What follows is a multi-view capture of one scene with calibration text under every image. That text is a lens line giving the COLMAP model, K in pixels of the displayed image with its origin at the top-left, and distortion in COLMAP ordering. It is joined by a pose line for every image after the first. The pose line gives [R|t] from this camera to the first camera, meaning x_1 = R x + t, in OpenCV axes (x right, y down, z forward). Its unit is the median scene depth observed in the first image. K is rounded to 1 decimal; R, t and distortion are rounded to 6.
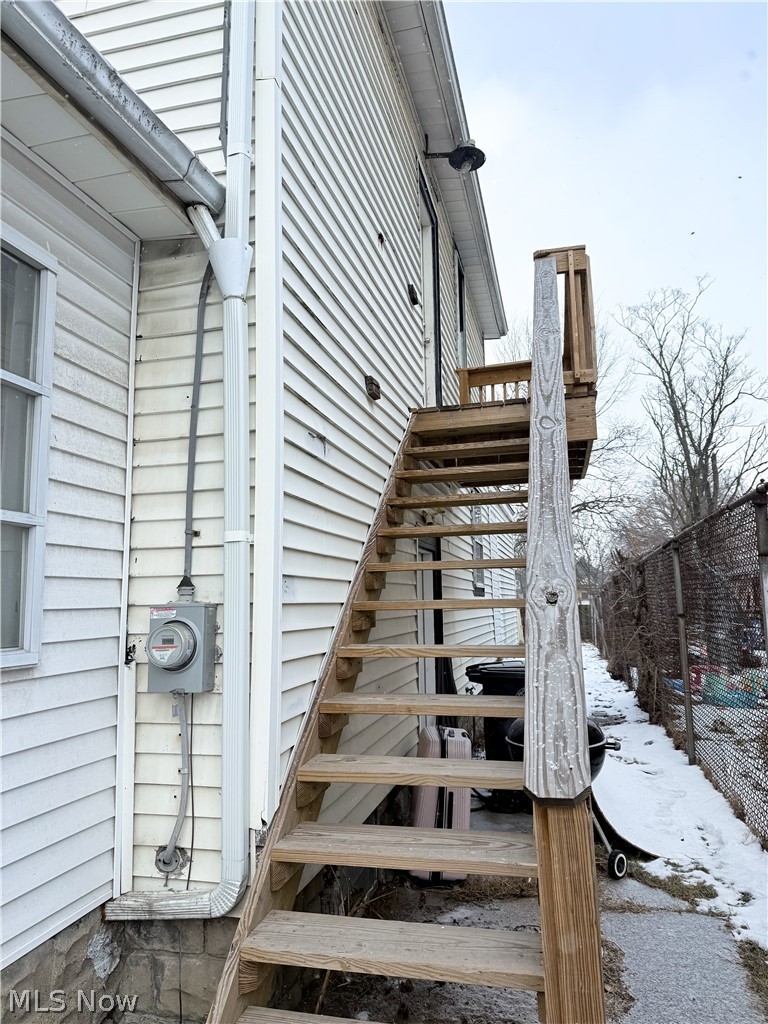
lens RADIAL K [[714.3, 0, 380.9], [0, 714.3, 513.8], [0, 0, 1]] dist [0.063691, -0.086726]
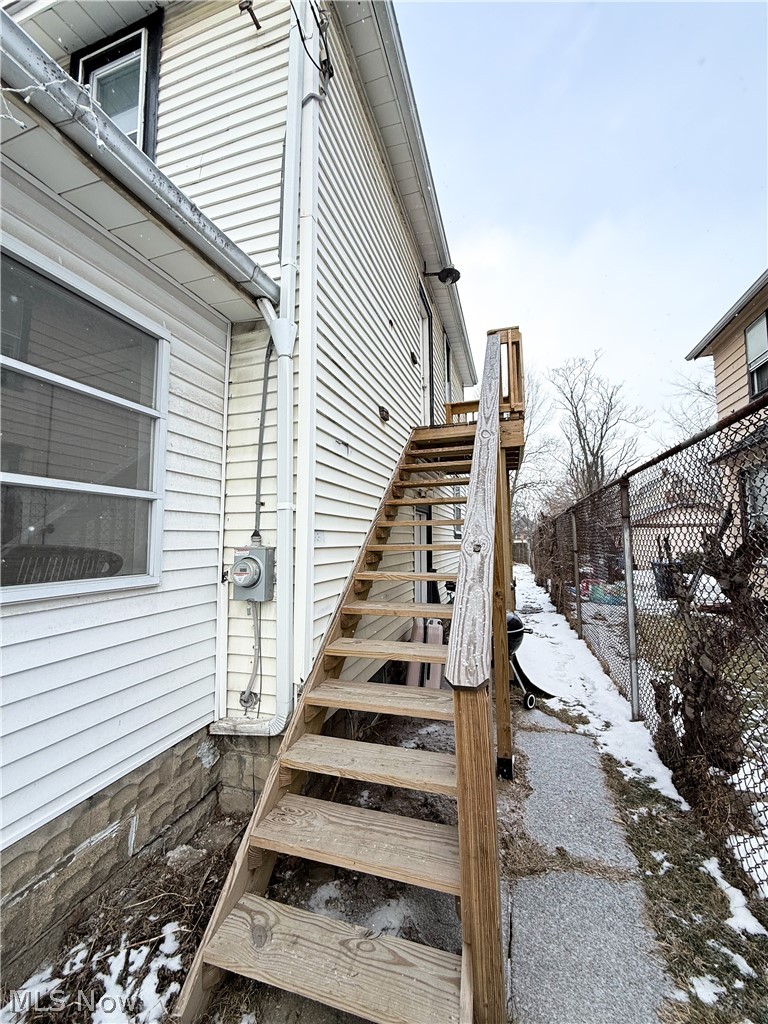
lens RADIAL K [[407.8, 0, 383.7], [0, 407.8, 508.7], [0, 0, 1]] dist [-0.001341, 0.000148]
pose [[0.998381, 0.005277, -0.056632, 0.064797], [-0.002663, 0.998931, 0.046139, -0.004534], [0.056815, -0.045914, 0.997328, 0.090849]]
